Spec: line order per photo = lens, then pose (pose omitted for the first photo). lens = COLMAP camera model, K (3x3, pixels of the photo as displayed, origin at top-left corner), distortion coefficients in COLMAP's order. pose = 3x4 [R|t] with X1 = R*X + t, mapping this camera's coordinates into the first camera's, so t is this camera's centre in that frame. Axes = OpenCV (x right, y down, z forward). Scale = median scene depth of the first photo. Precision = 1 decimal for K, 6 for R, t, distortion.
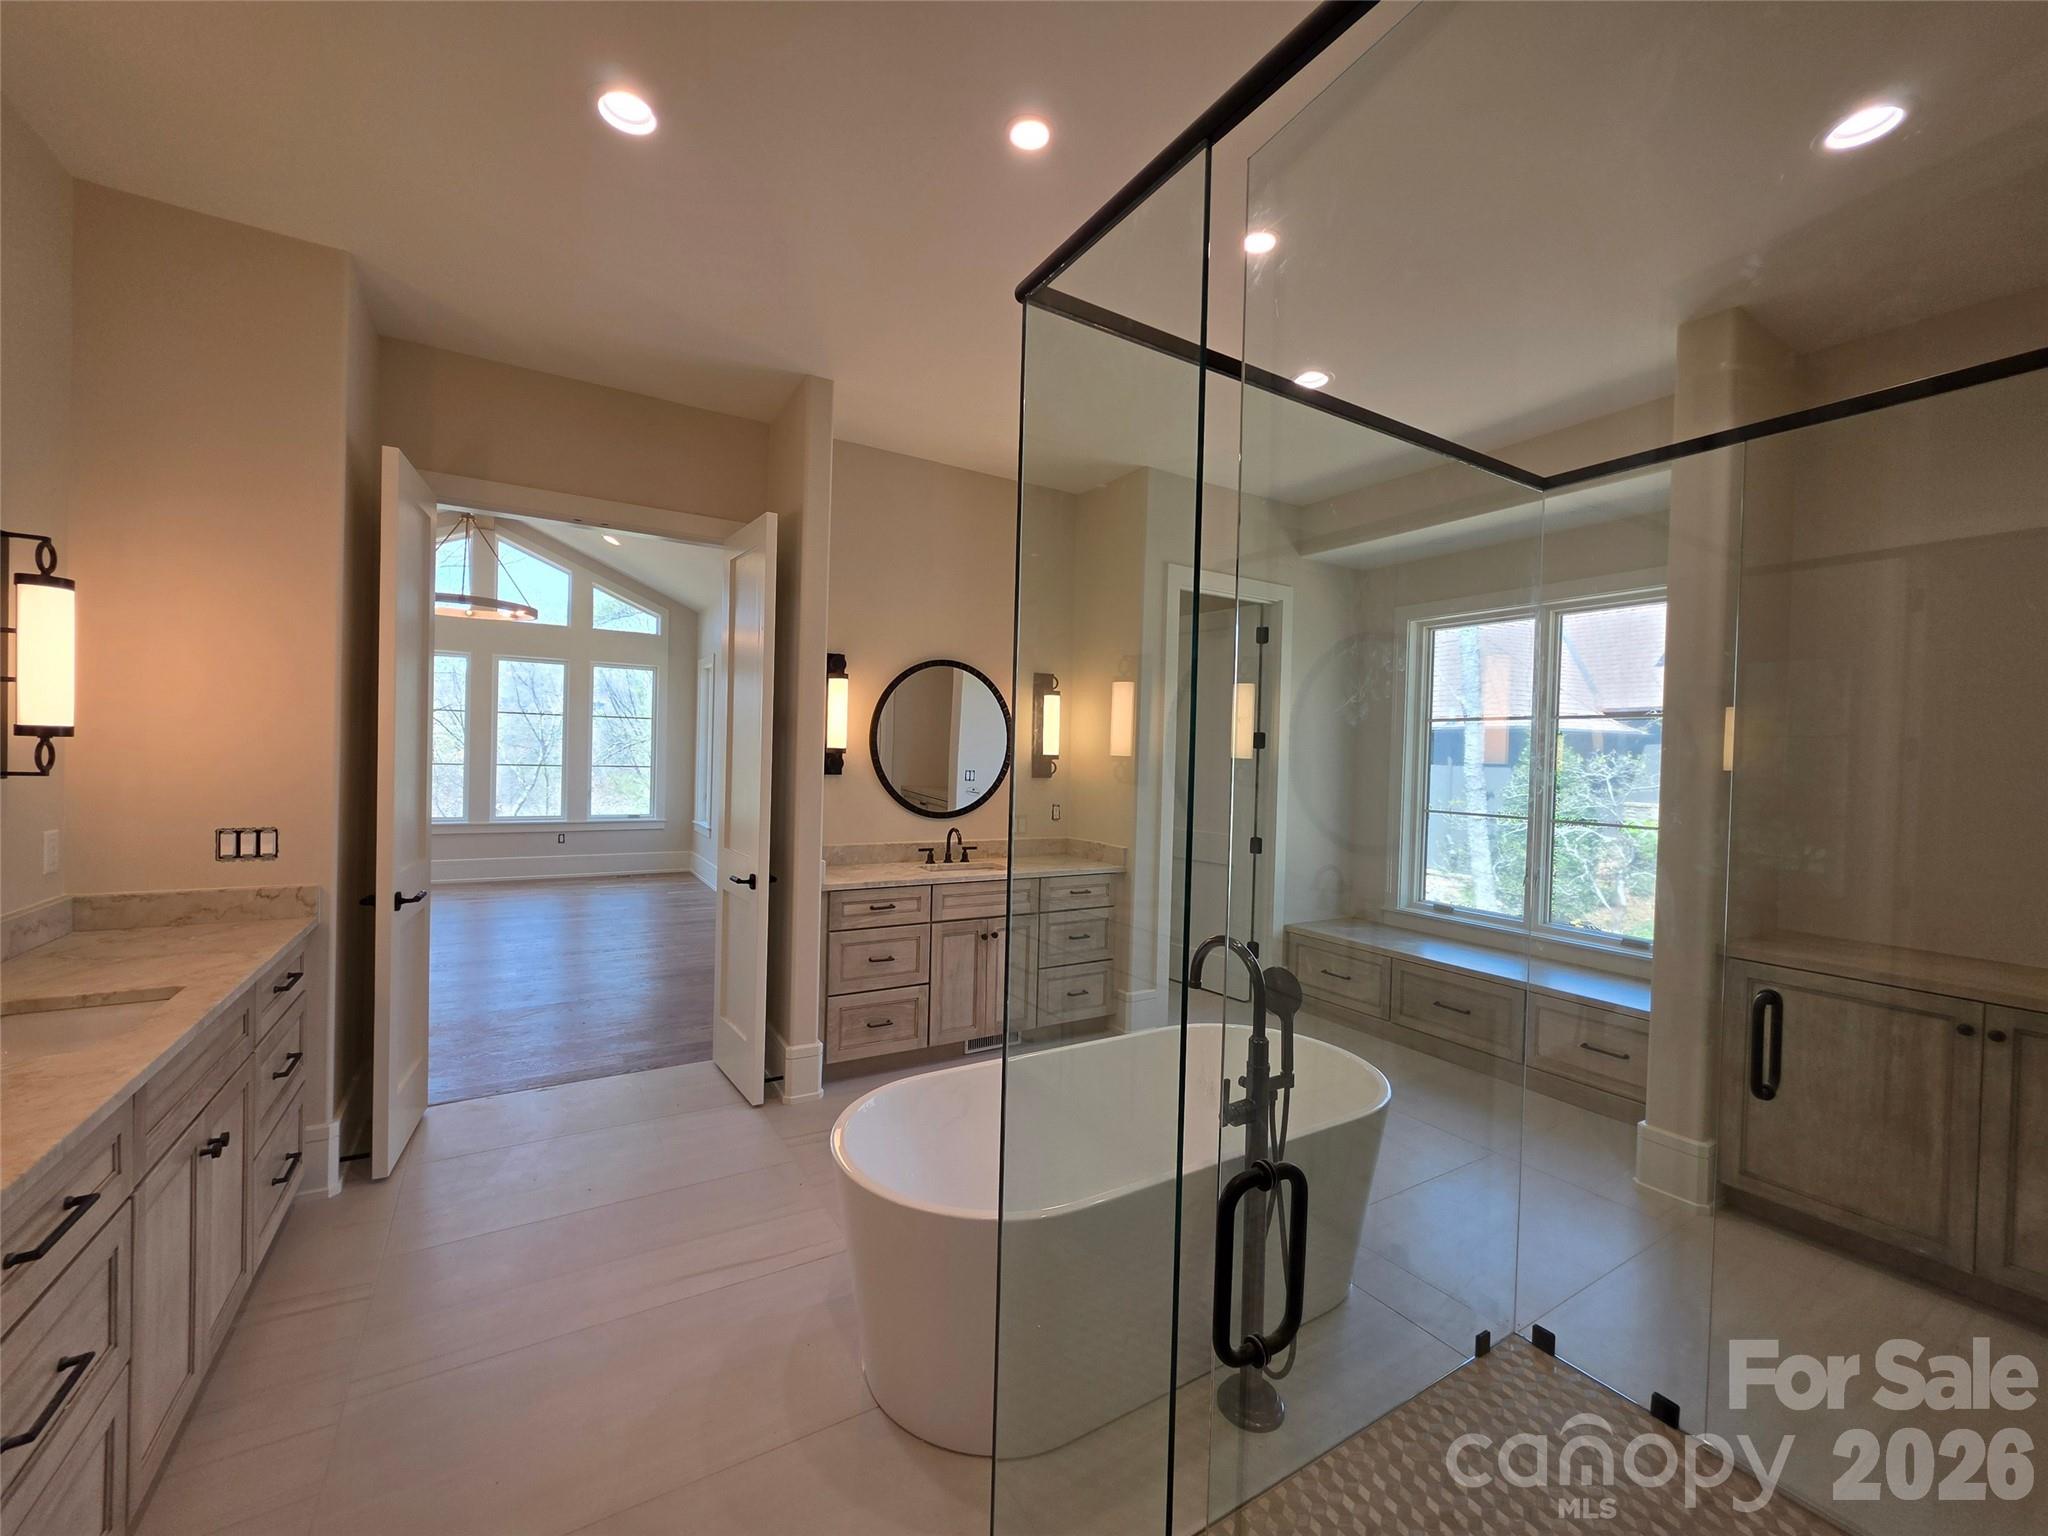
lens RADIAL K [[819.5, 0, 1015.8], [0, 819.5, 769.8], [0, 0, 1]] dist [0.002053, 0.000409]
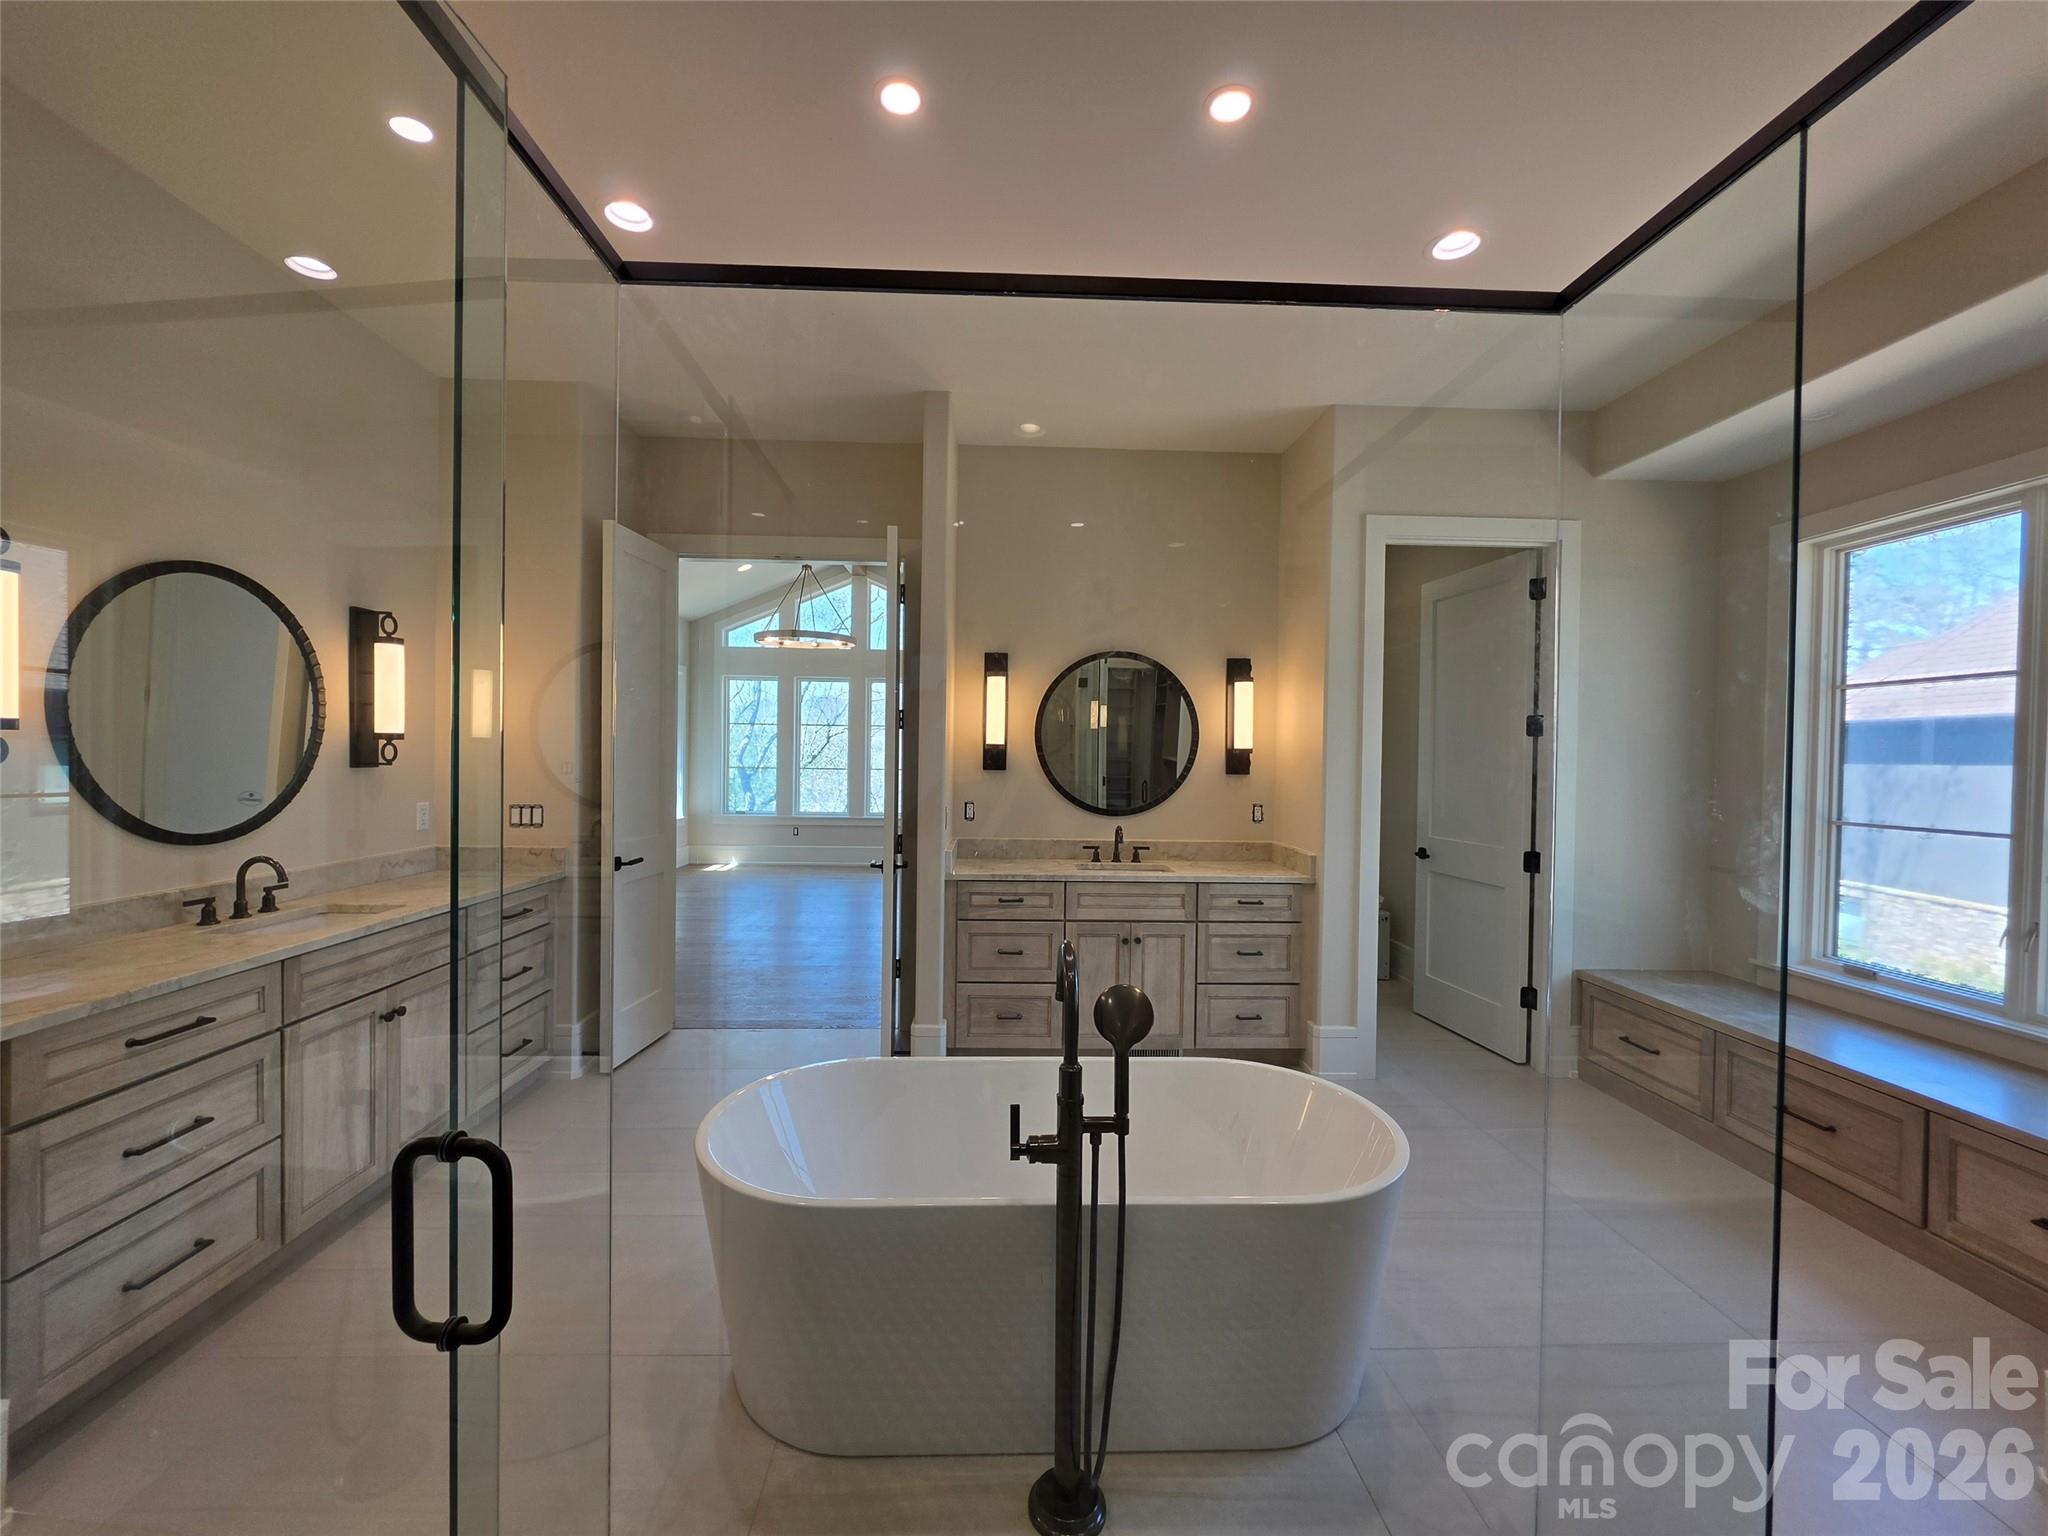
lens RADIAL K [[821.1, 0, 1013.9], [0, 821.1, 765.3], [0, 0, 1]] dist [-0.002518, 0.000805]
pose [[0.872631, -0.008322, -0.488309, 0.311436], [0.000894, 0.999880, -0.015443, 0.016426], [0.488380, 0.013039, 0.872534, 0.113467]]
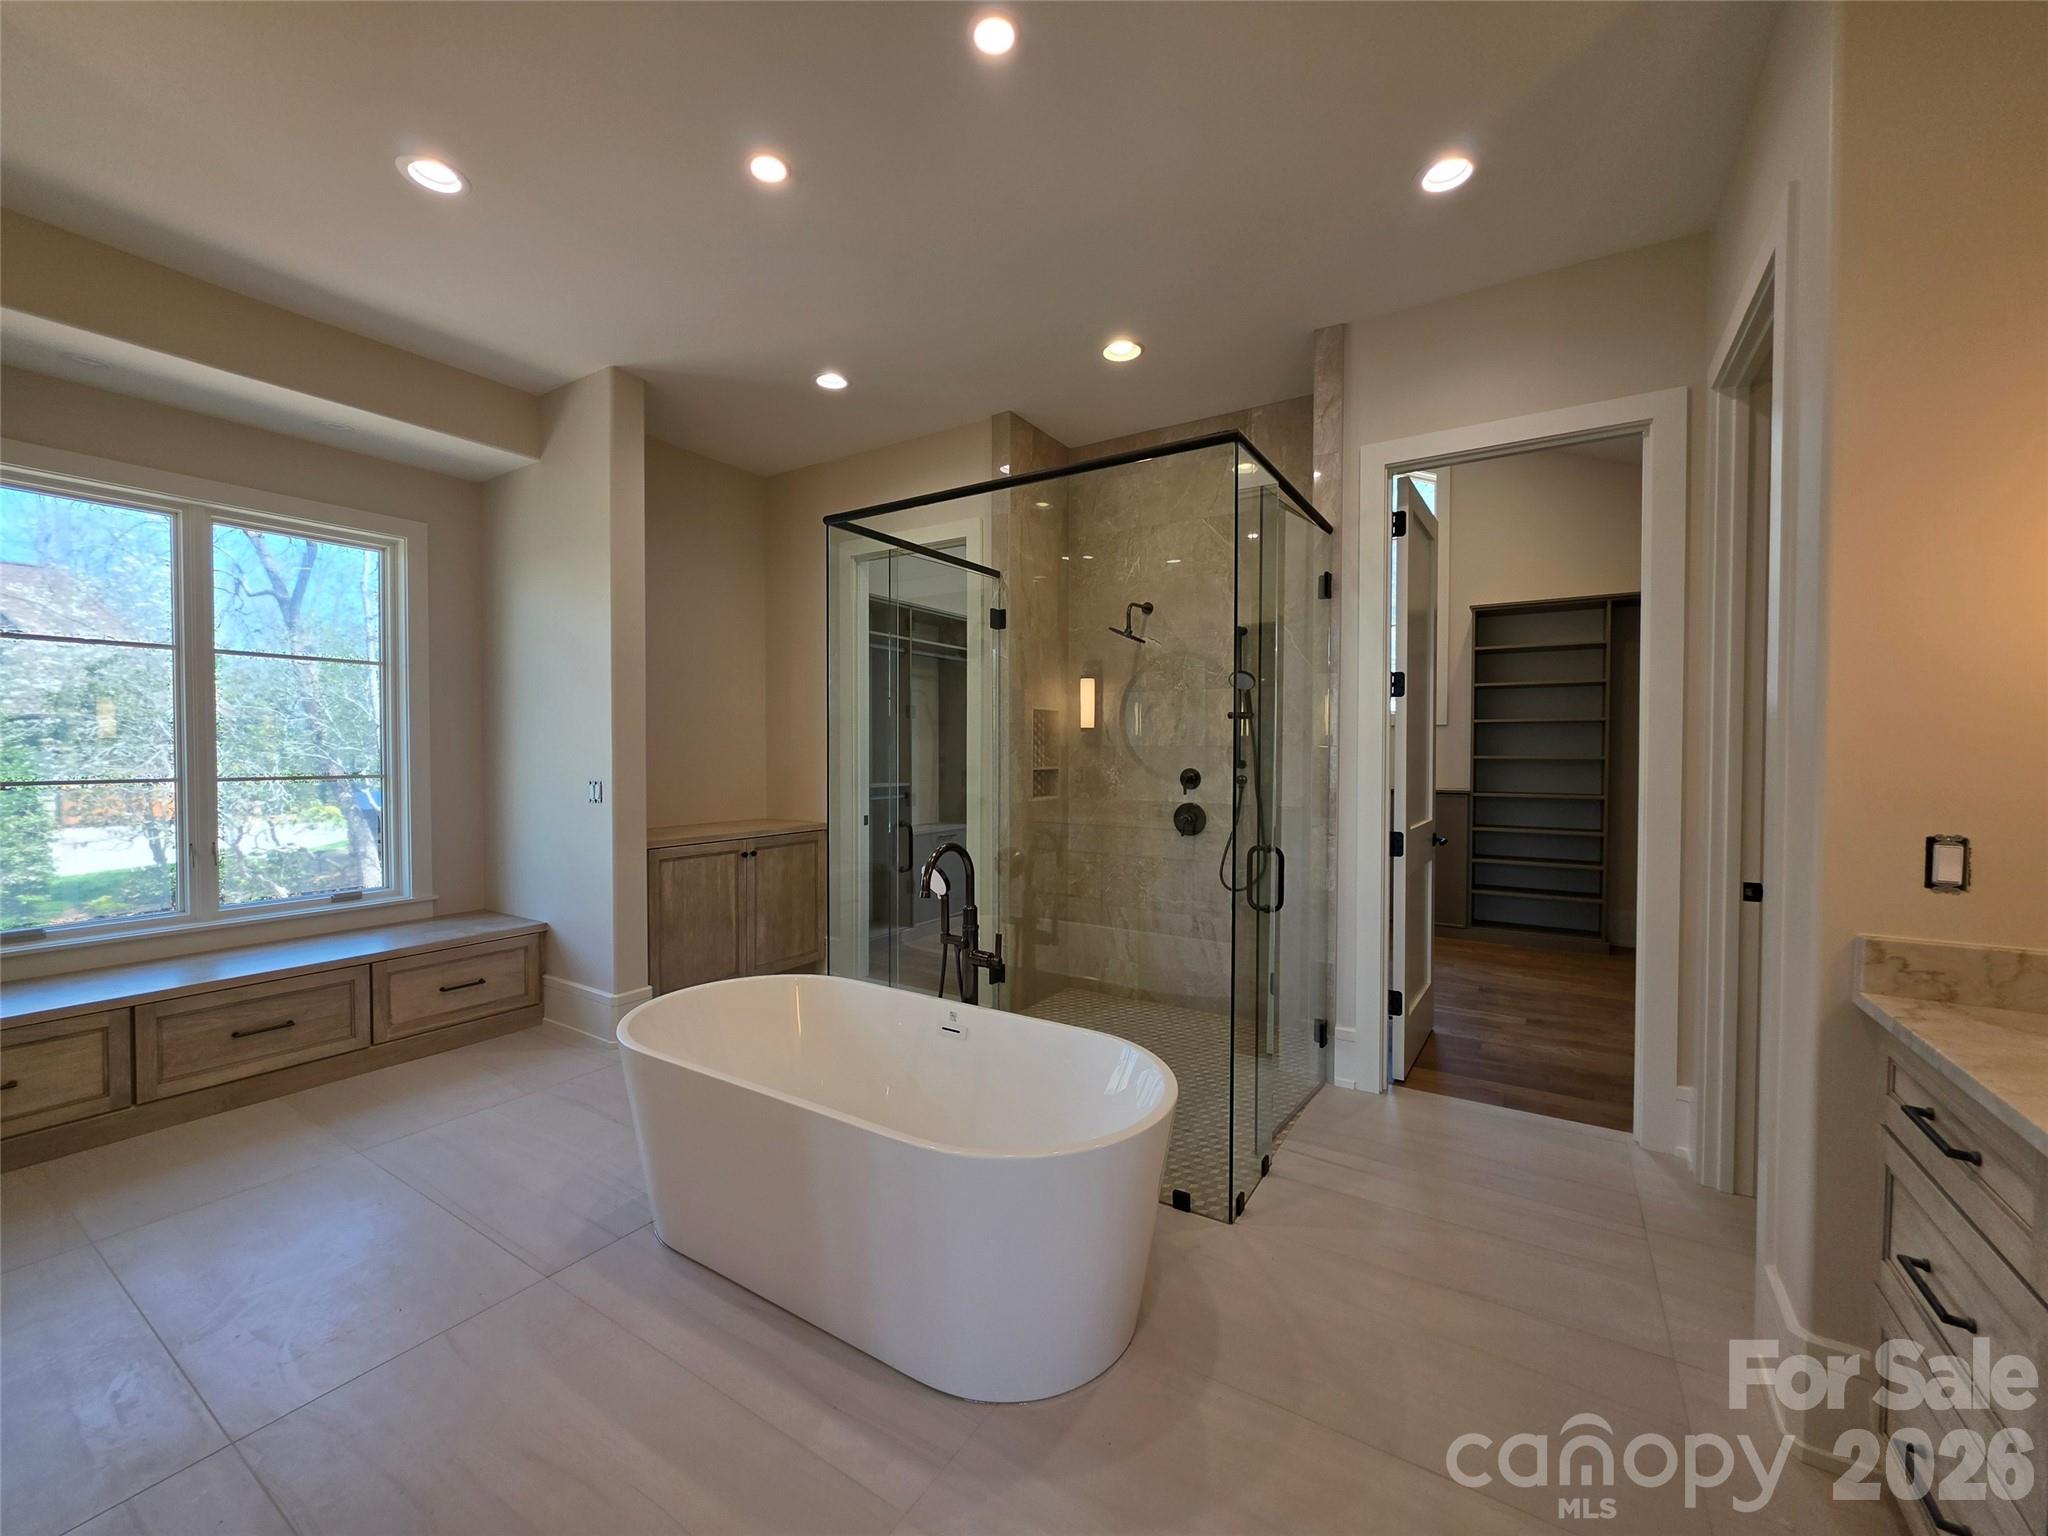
lens RADIAL K [[821.1, 0, 1013.9], [0, 821.1, 765.3], [0, 0, 1]] dist [-0.002518, 0.000805]
pose [[-0.435759, -0.045603, 0.898907, -0.457287], [0.001639, 0.998674, 0.051458, 0.008868], [-0.900062, 0.023897, -0.435107, 0.724642]]
